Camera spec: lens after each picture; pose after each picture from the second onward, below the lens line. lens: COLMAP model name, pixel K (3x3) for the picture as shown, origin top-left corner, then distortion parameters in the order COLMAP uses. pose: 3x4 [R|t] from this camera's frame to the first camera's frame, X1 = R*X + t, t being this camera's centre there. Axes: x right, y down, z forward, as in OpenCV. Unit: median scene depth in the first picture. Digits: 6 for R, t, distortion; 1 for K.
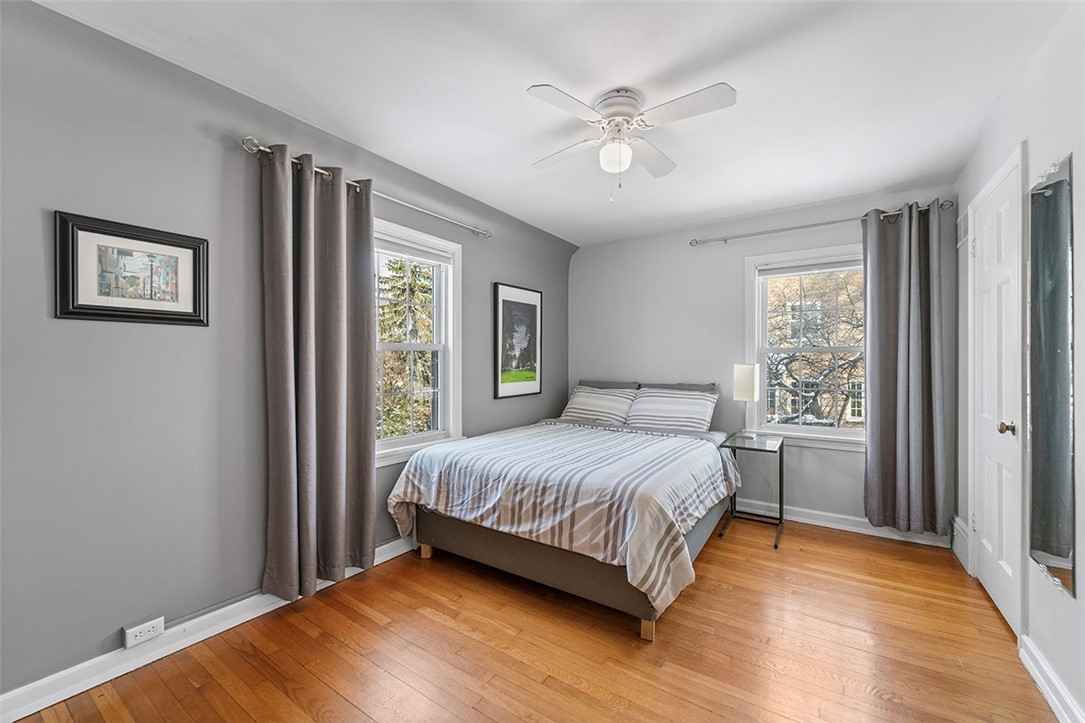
lens RADIAL K [[434.5, 0, 536.8], [0, 434.5, 361.3], [0, 0, 1]] dist [-0.000821, -0.000033]
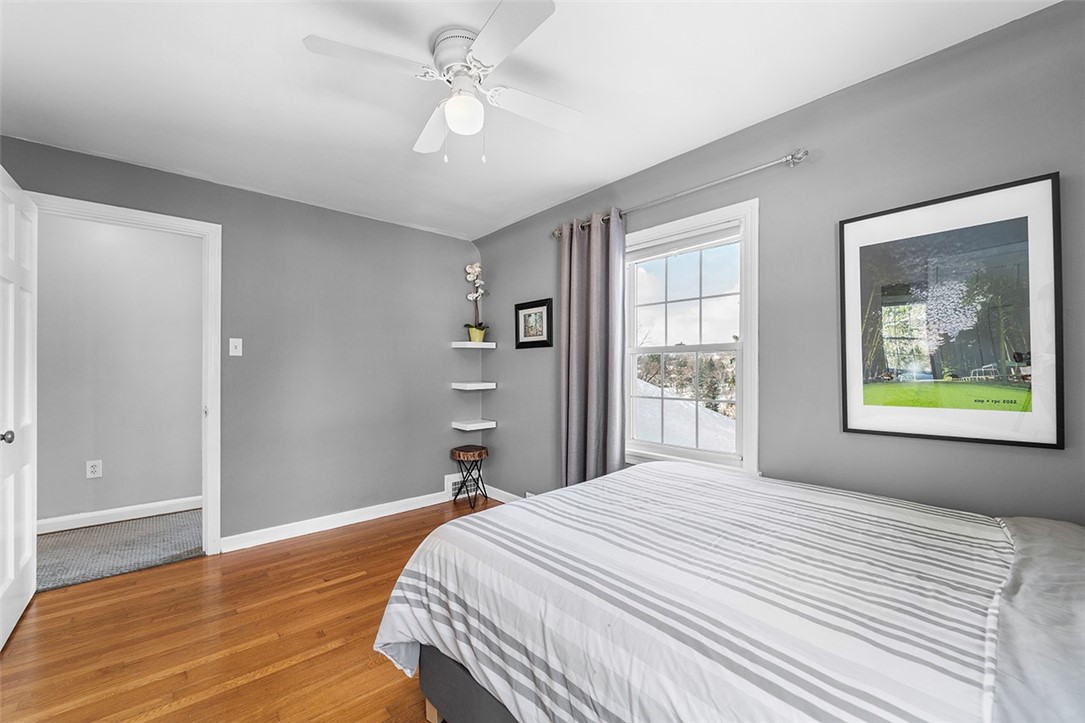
lens RADIAL K [[442.3, 0, 541.3], [0, 442.3, 367.3], [0, 0, 1]] dist [-0.000643, -0.000039]
pose [[-0.239398, -0.007494, -0.970893, 0.926928], [0.000060, 0.999970, -0.007734, 0.015753], [0.970922, -0.001910, -0.239390, 1.294529]]
